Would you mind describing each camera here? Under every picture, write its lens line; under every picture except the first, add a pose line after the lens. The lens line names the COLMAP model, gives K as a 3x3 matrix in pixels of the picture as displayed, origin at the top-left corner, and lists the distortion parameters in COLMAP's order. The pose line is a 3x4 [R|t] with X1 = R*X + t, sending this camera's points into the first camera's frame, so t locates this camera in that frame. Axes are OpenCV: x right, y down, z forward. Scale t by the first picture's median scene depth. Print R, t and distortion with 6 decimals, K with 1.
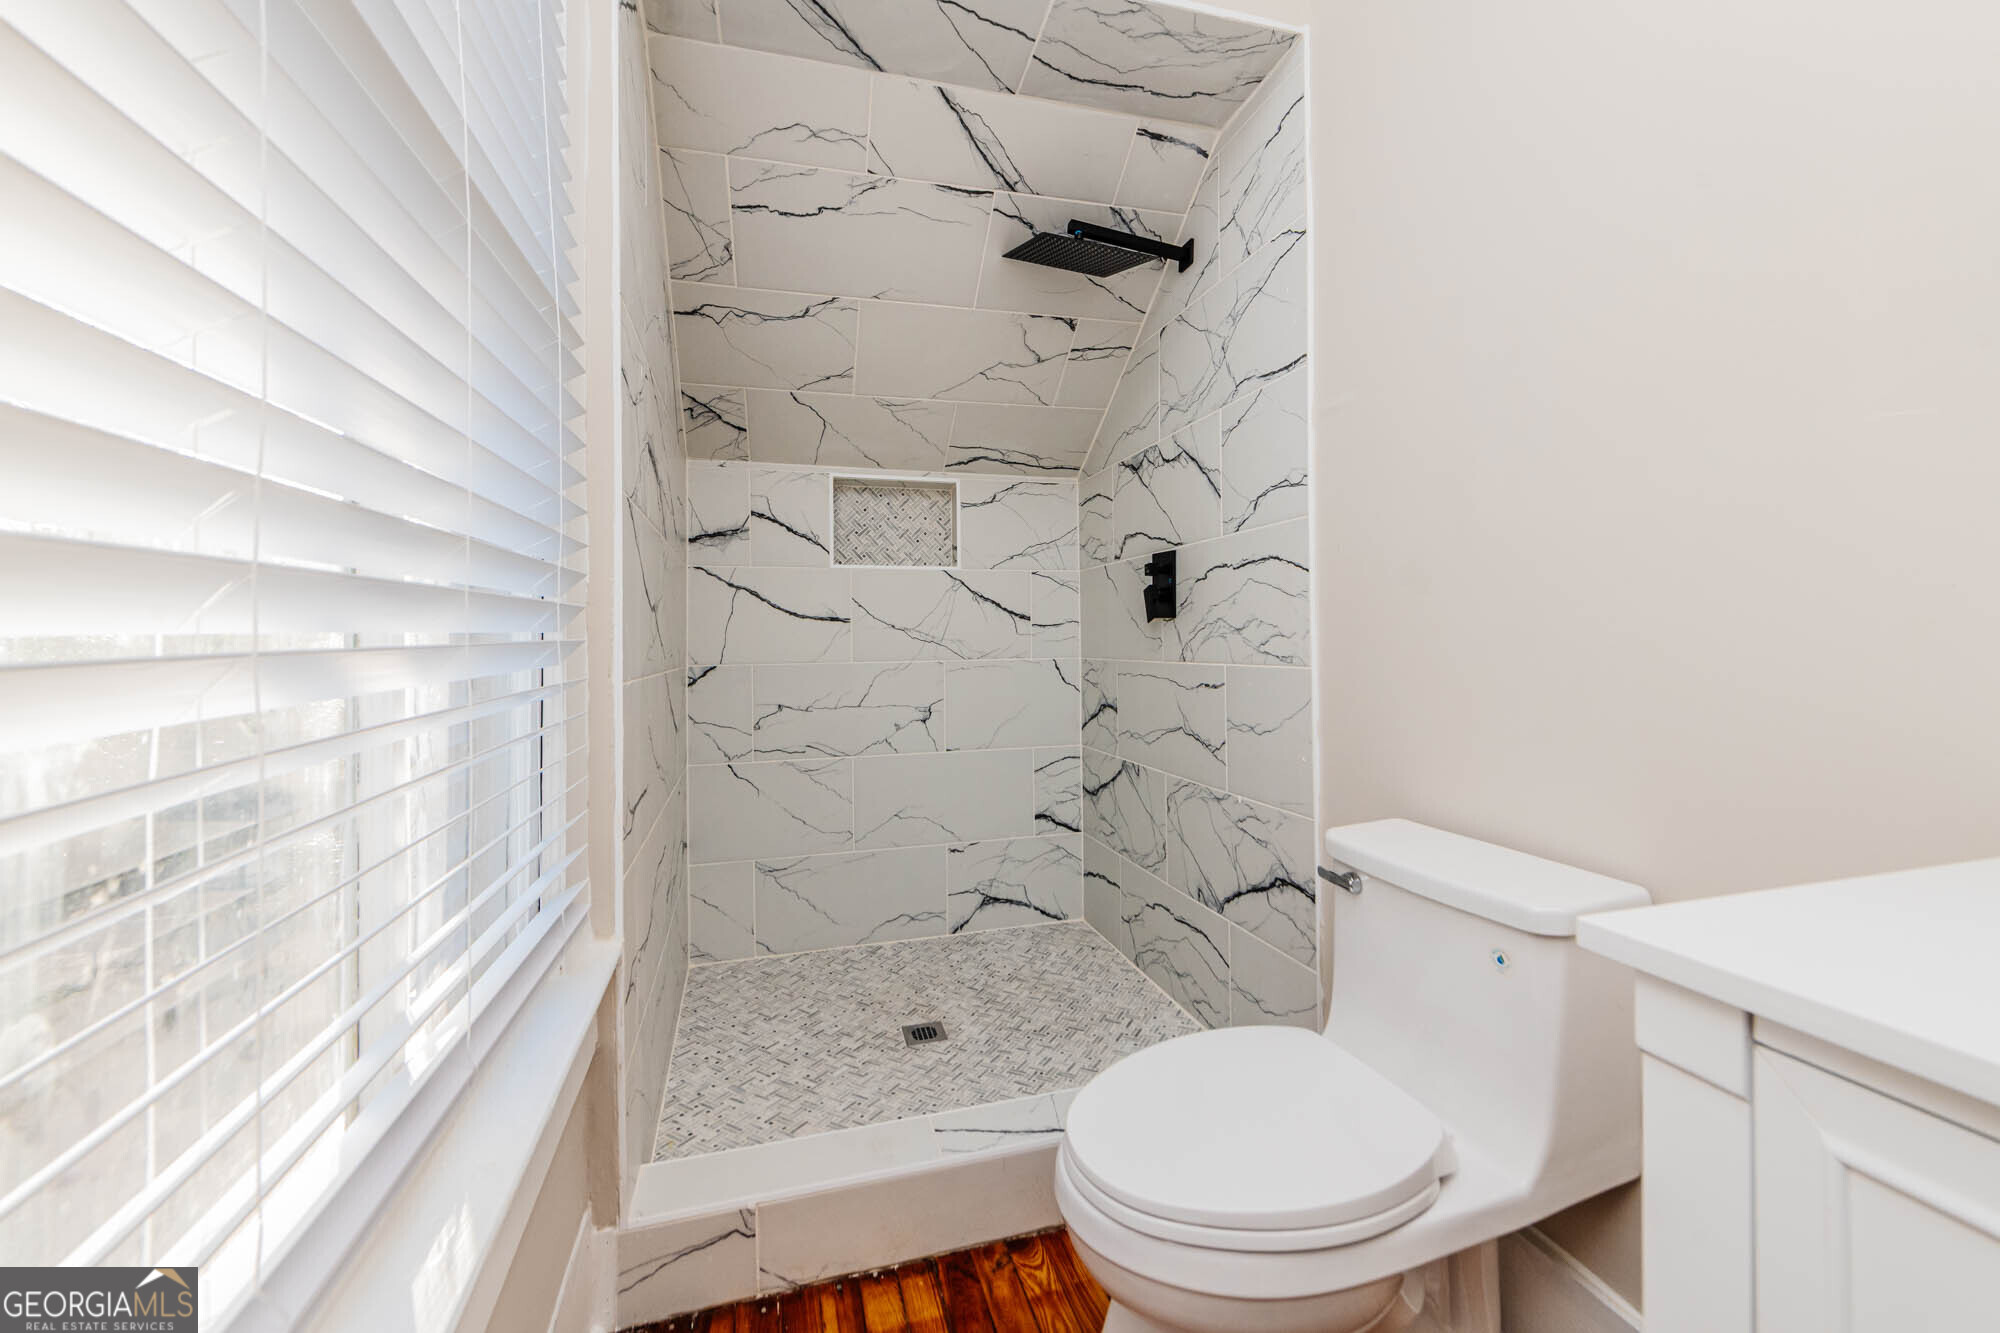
lens RADIAL K [[781.8, 0, 999.9], [0, 781.8, 639.8], [0, 0, 1]] dist [0.016576, -0.007611]
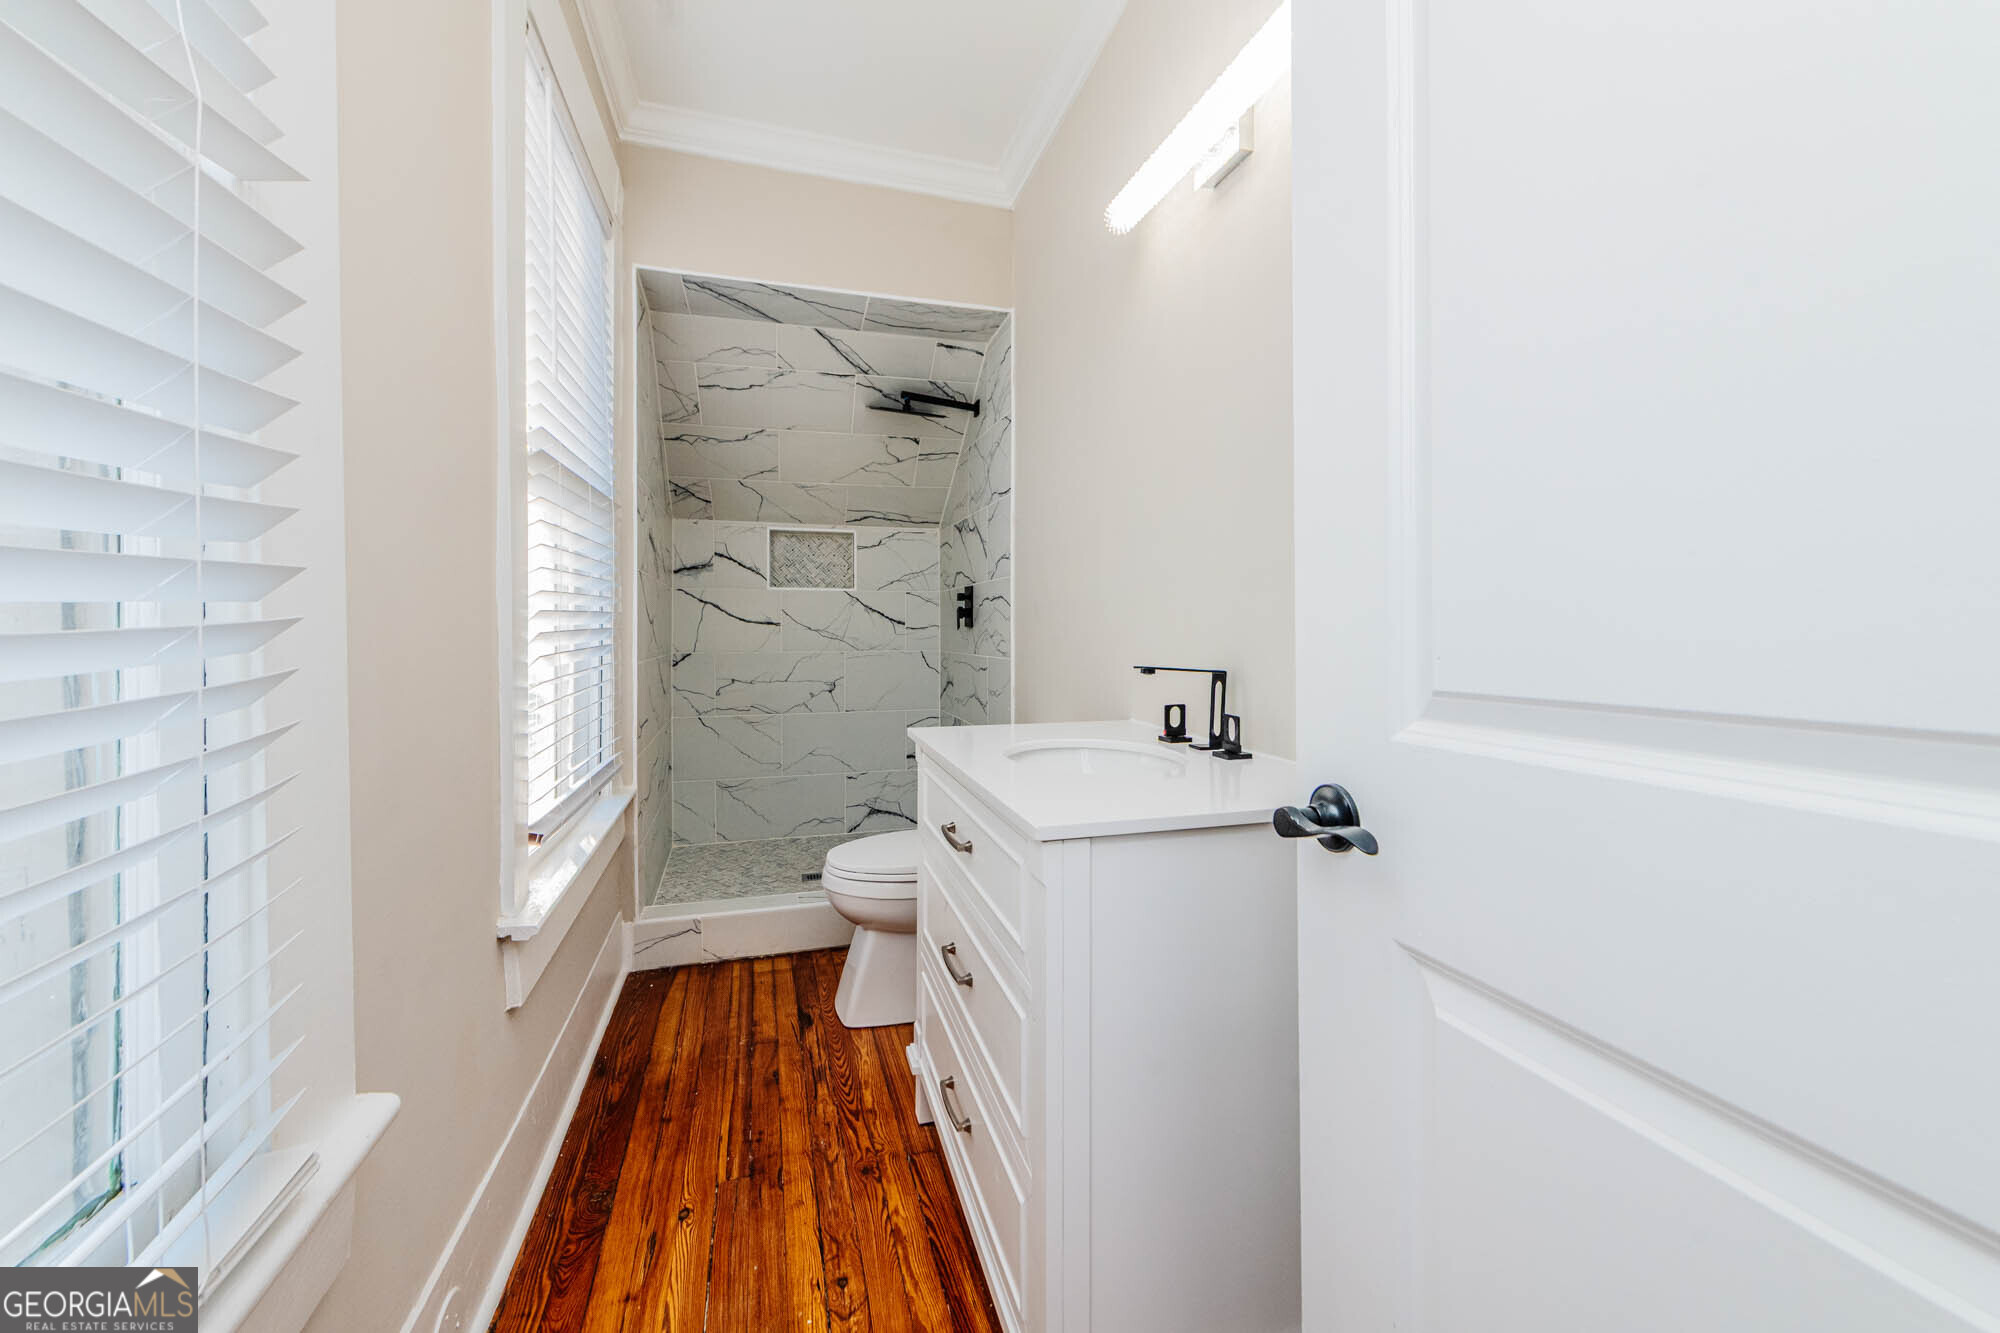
lens RADIAL K [[783.8, 0, 1005.9], [0, 783.8, 640.8], [0, 0, 1]] dist [0.001872, -0.004239]
pose [[0.999848, 0.011843, 0.012772, 0.249090], [-0.012058, 0.999784, 0.016931, -0.026102], [-0.012569, -0.017082, 0.999775, -0.577115]]
